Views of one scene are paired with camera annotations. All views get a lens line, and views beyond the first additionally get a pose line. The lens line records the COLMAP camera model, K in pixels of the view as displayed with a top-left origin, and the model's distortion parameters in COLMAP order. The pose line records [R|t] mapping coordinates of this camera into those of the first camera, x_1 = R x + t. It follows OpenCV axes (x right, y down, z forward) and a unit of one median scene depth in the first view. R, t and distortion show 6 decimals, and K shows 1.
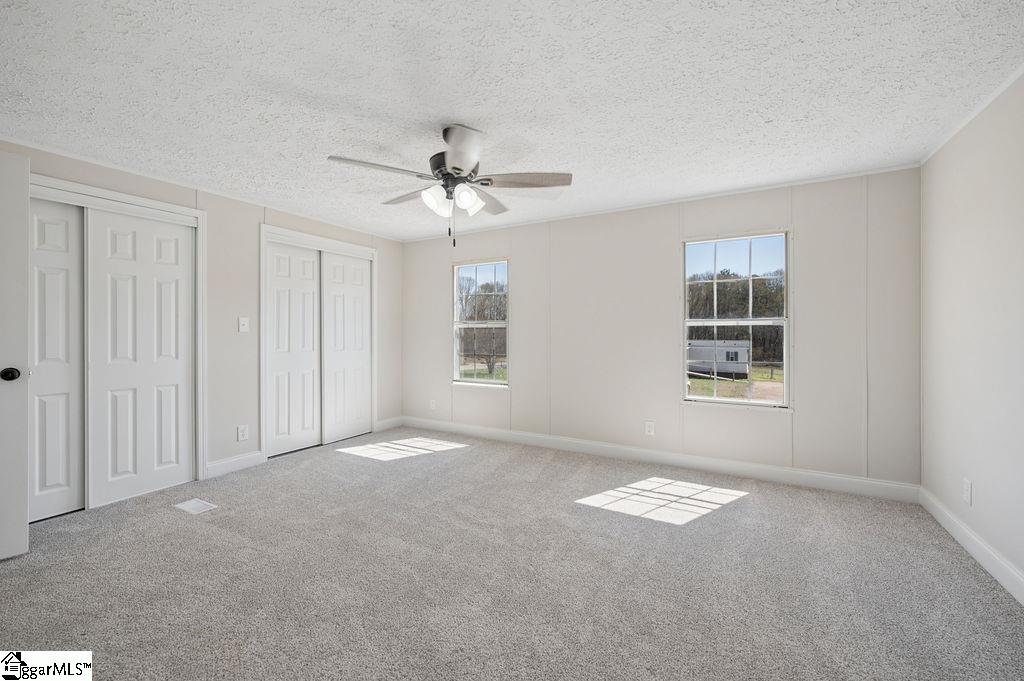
lens RADIAL K [[425.0, 0, 499.2], [0, 425.0, 332.3], [0, 0, 1]] dist [0.001459, 0.000144]
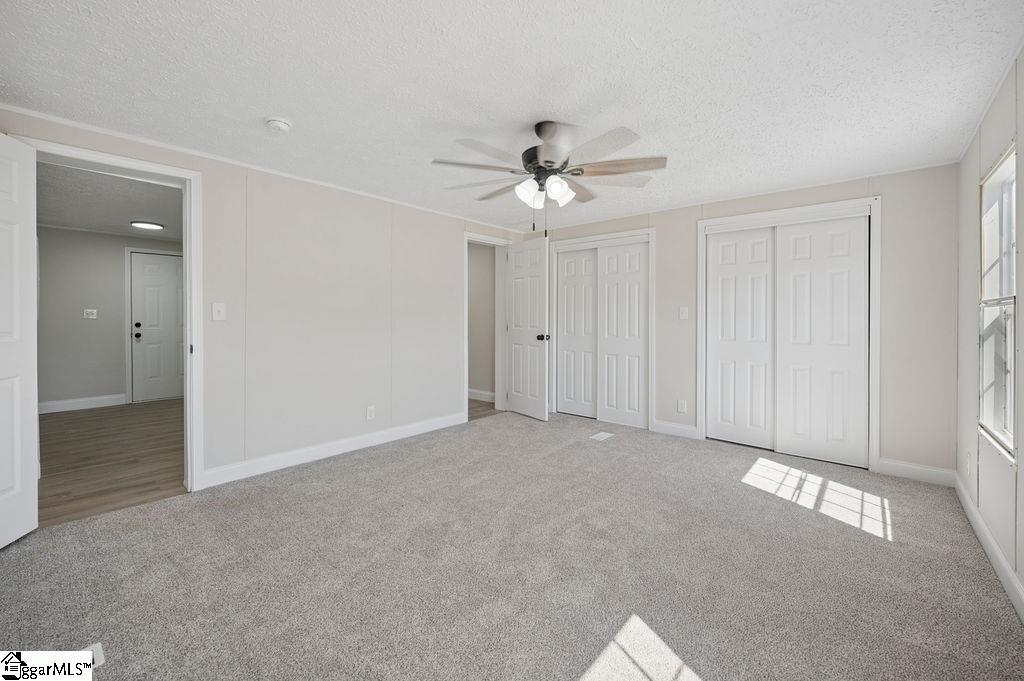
lens RADIAL K [[411.4, 0, 506.0], [0, 411.4, 328.6], [0, 0, 1]] dist [0.003953, 0.000480]
pose [[-0.187221, 0.027069, -0.981945, 0.650632], [-0.010473, 0.999508, 0.029550, -0.004759], [0.982262, 0.015817, -0.186845, 0.802381]]
